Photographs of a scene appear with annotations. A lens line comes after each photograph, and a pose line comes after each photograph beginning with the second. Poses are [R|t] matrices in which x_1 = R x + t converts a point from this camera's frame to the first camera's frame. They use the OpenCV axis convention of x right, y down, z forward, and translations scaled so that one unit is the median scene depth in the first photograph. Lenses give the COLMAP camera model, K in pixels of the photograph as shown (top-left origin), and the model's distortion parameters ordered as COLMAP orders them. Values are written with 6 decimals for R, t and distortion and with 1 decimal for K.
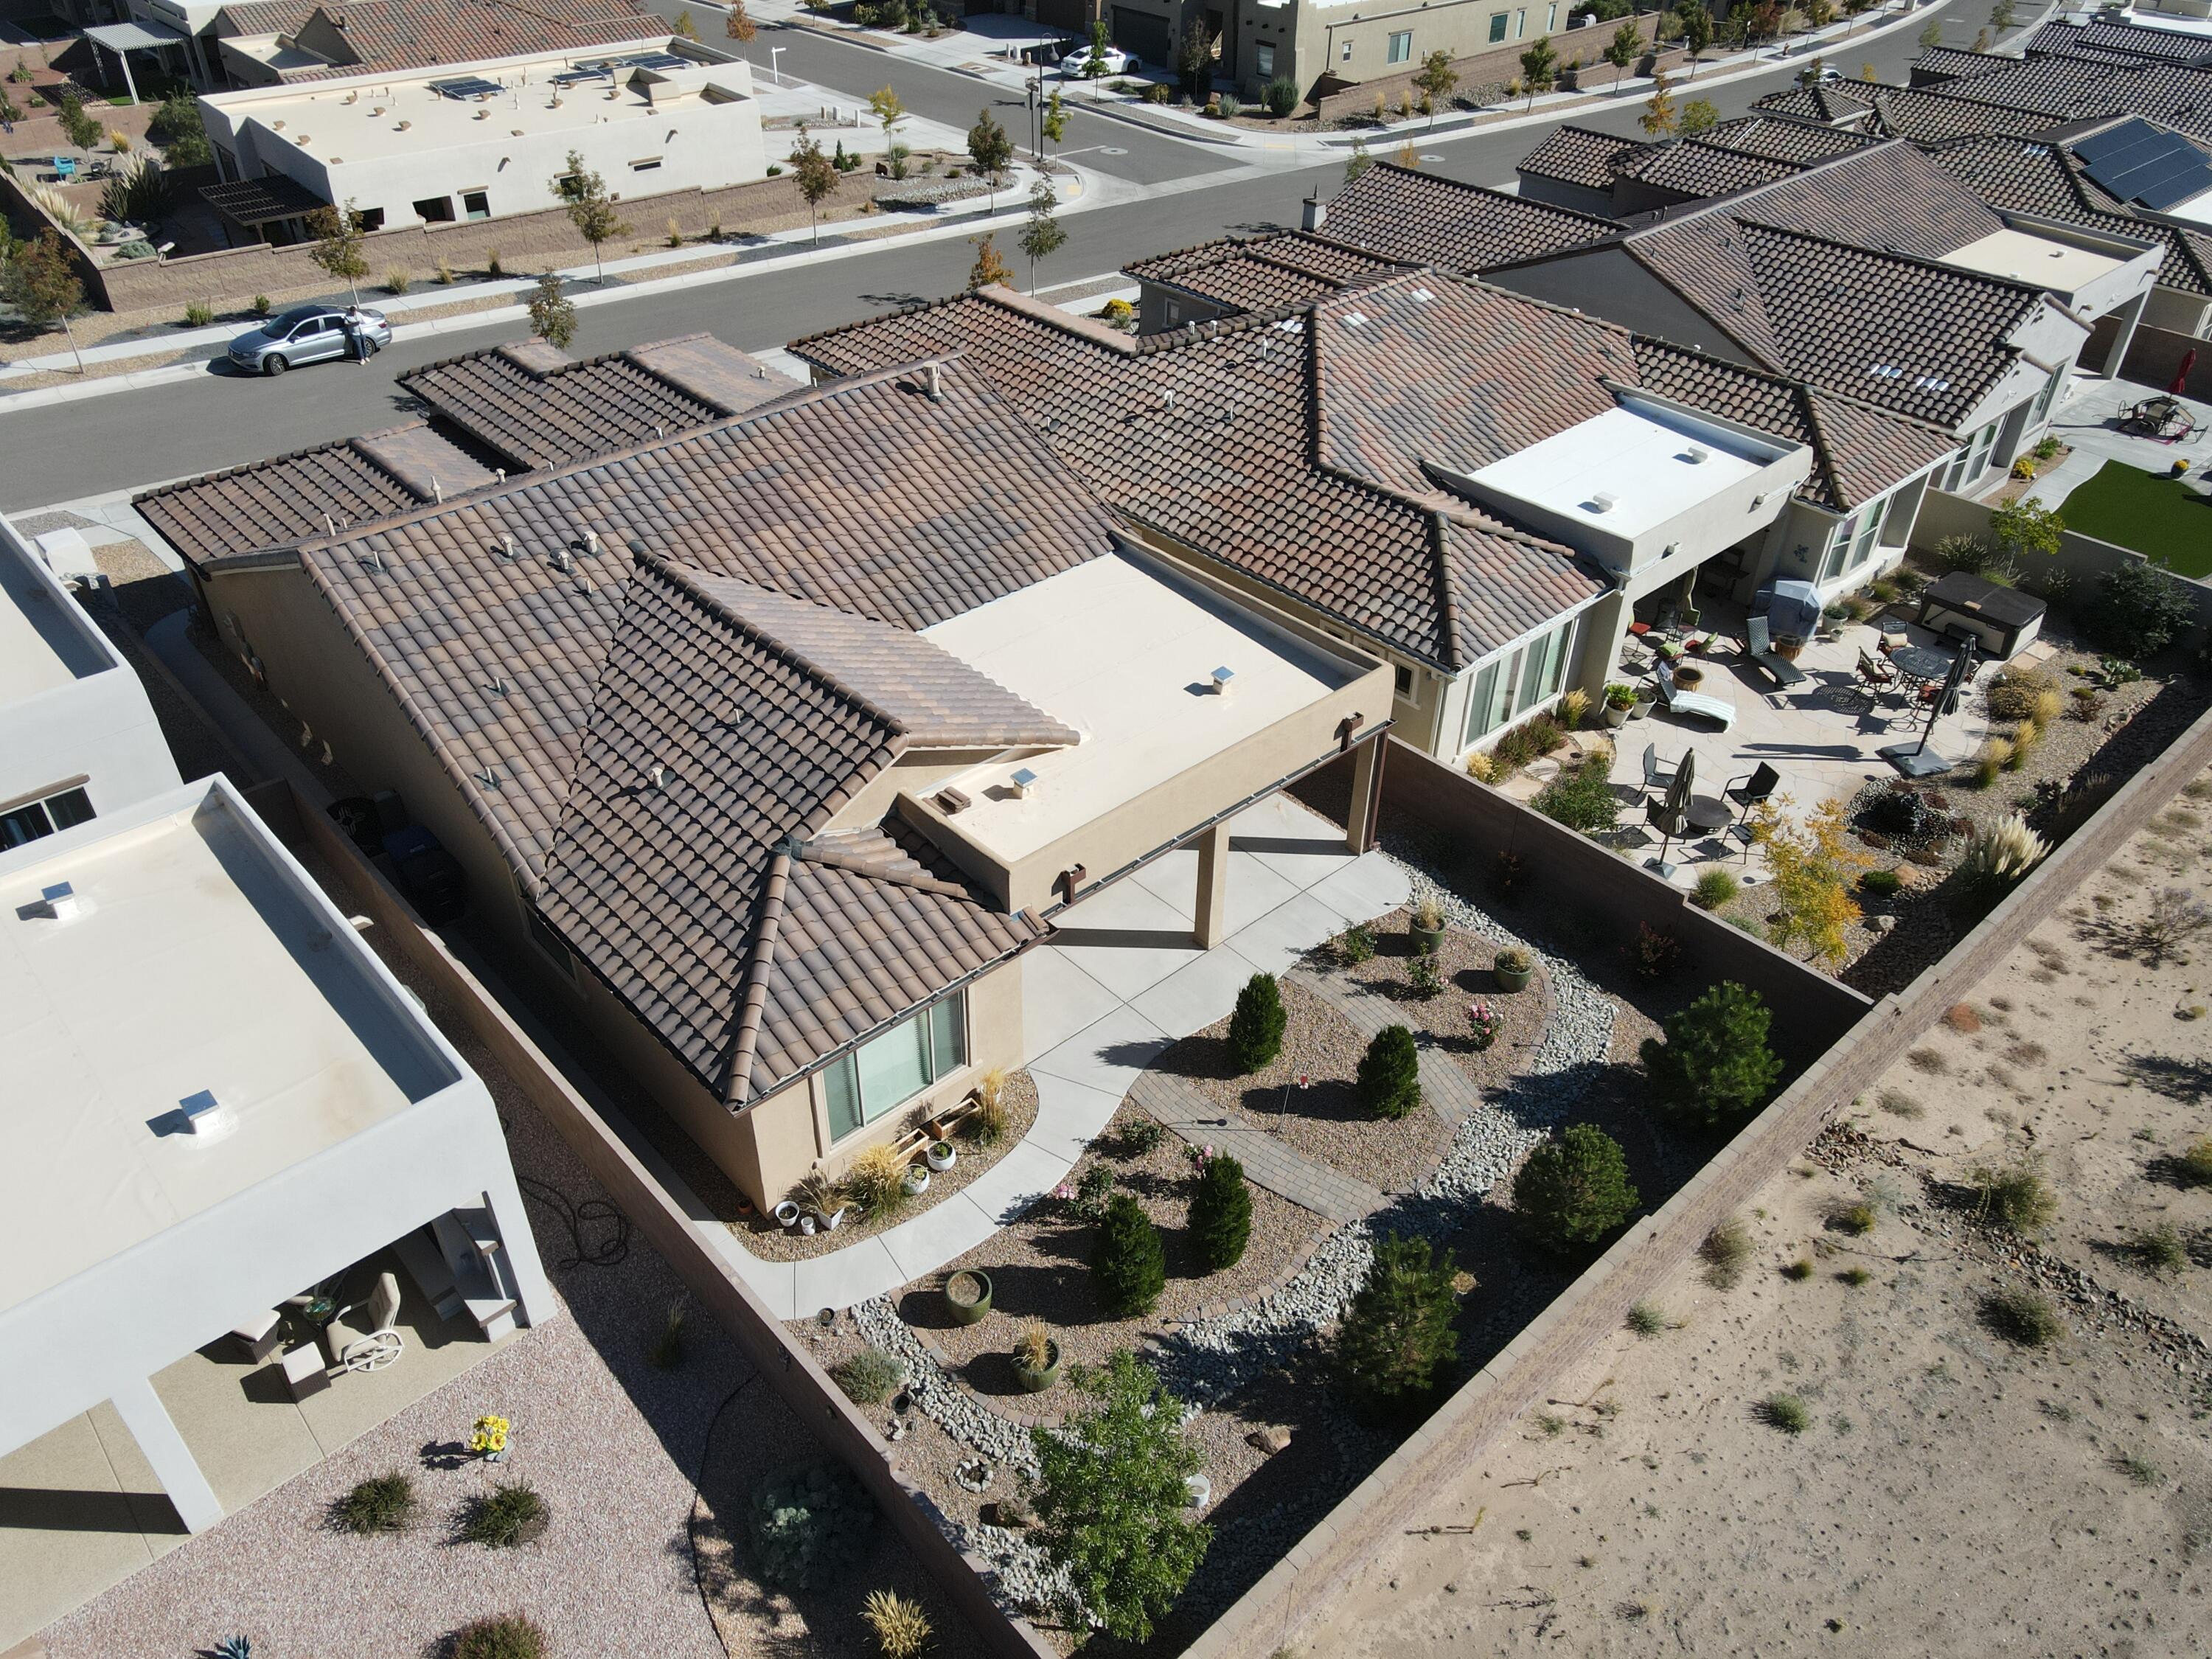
lens RADIAL K [[1620.5, 0, 1094.6], [0, 1620.5, 828.7], [0, 0, 1]] dist [0.020934, -0.002754]
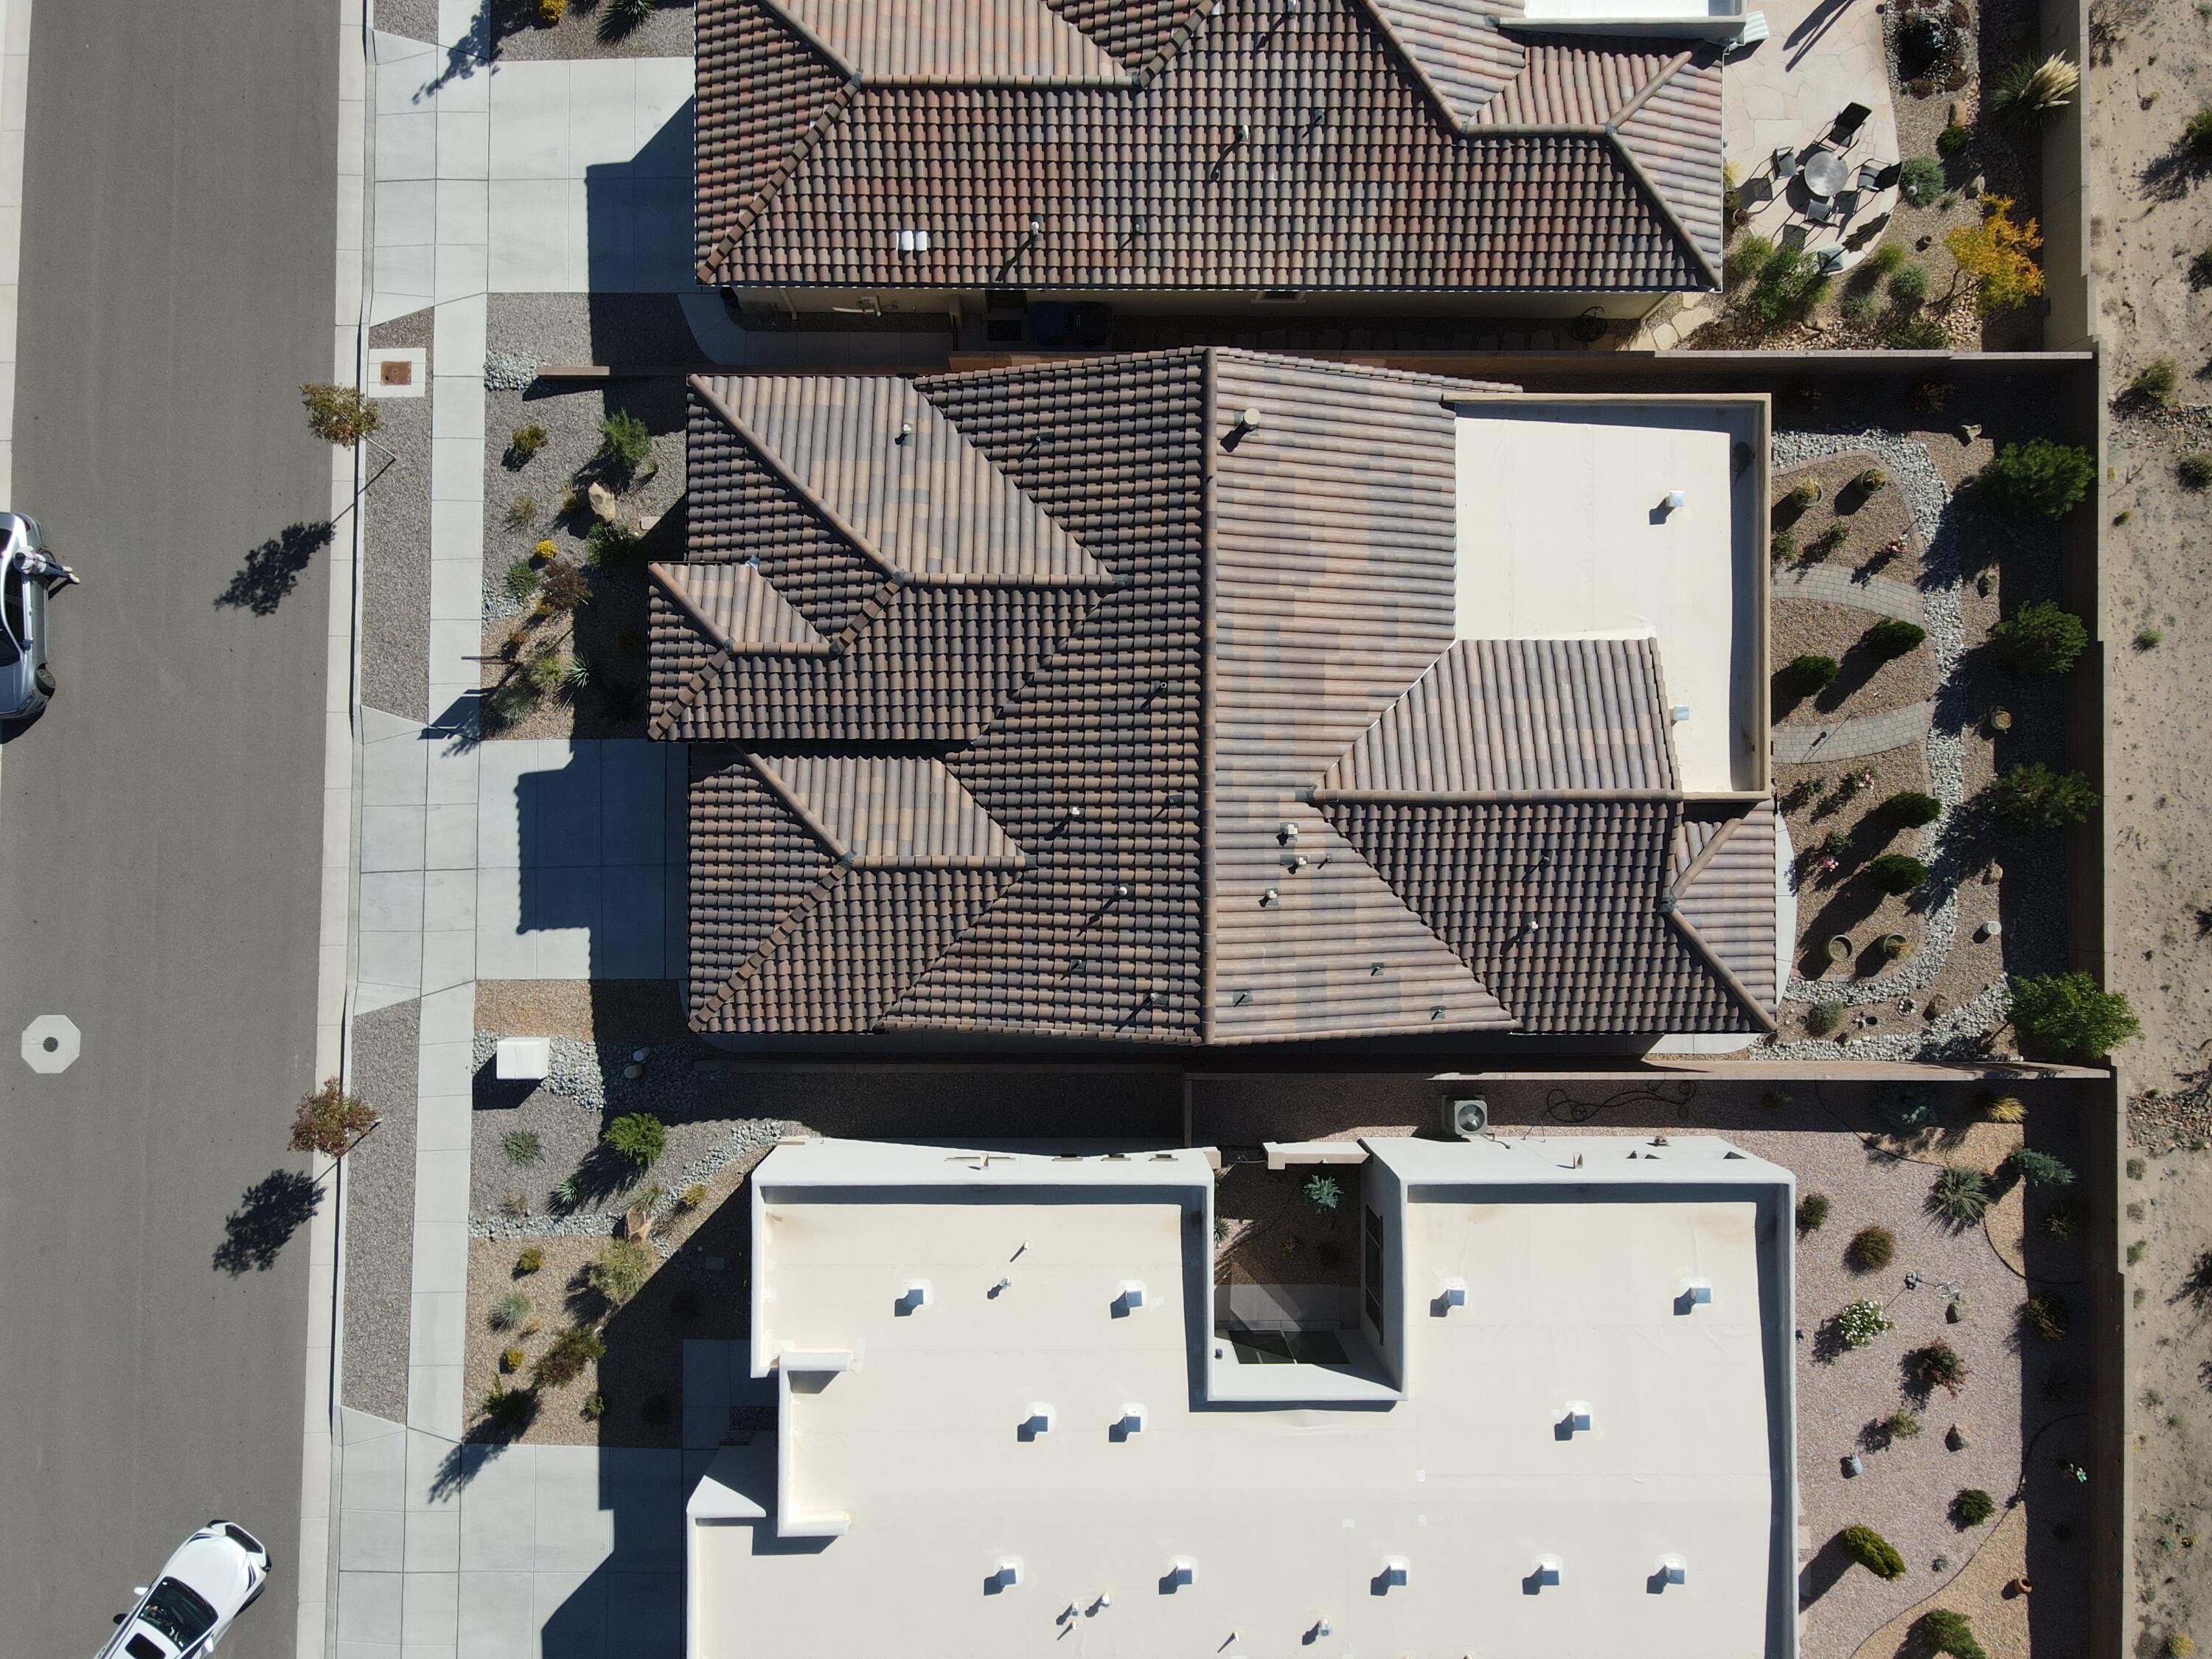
lens RADIAL K [[1620.5, 0, 1094.7], [0, 1620.5, 820.1], [0, 0, 1]] dist [0.020934, -0.002754]
pose [[0.674998, -0.737783, 0.007359, -0.405090], [0.434648, 0.405679, 0.804056, -1.171050], [-0.596204, -0.539538, 0.594508, 0.389082]]
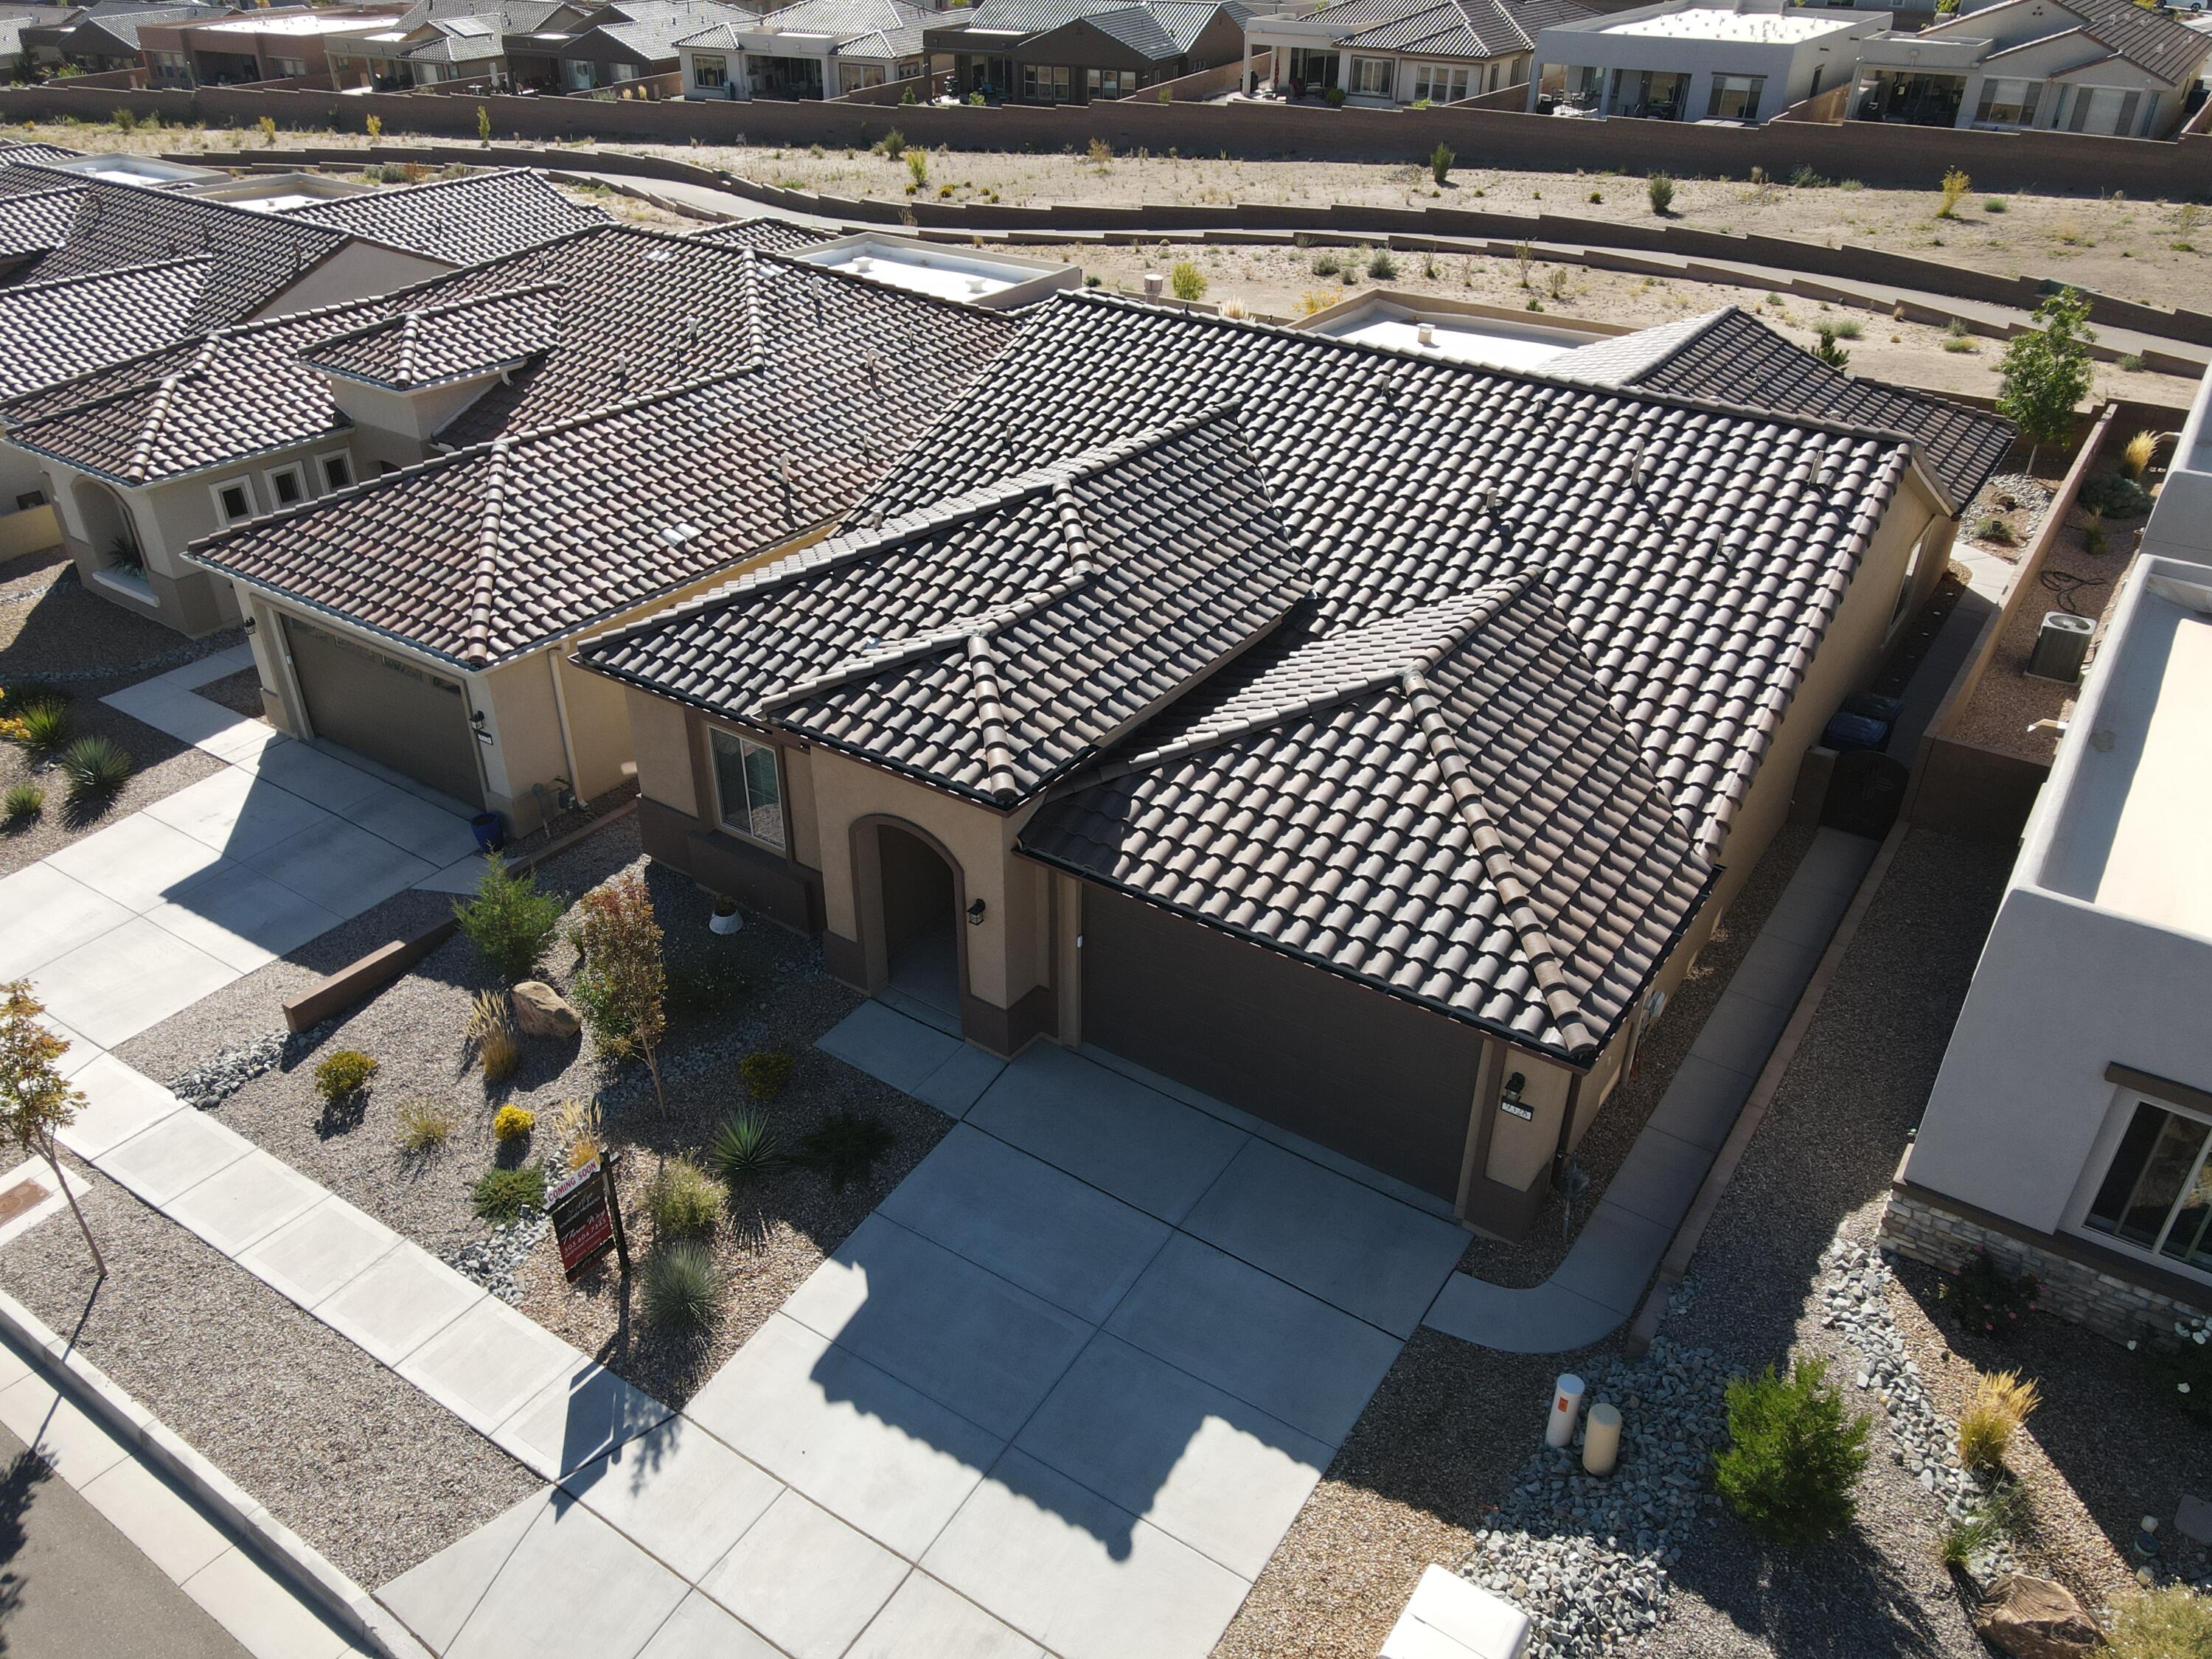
lens RADIAL K [[1620.5, 0, 1101.3], [0, 1620.5, 826.2], [0, 0, 1]] dist [0.020934, -0.002754]
pose [[-0.227383, -0.513292, 0.827543, -1.083870], [0.572771, 0.616768, 0.539936, -0.675307], [-0.787547, 0.596765, 0.153757, 1.213812]]
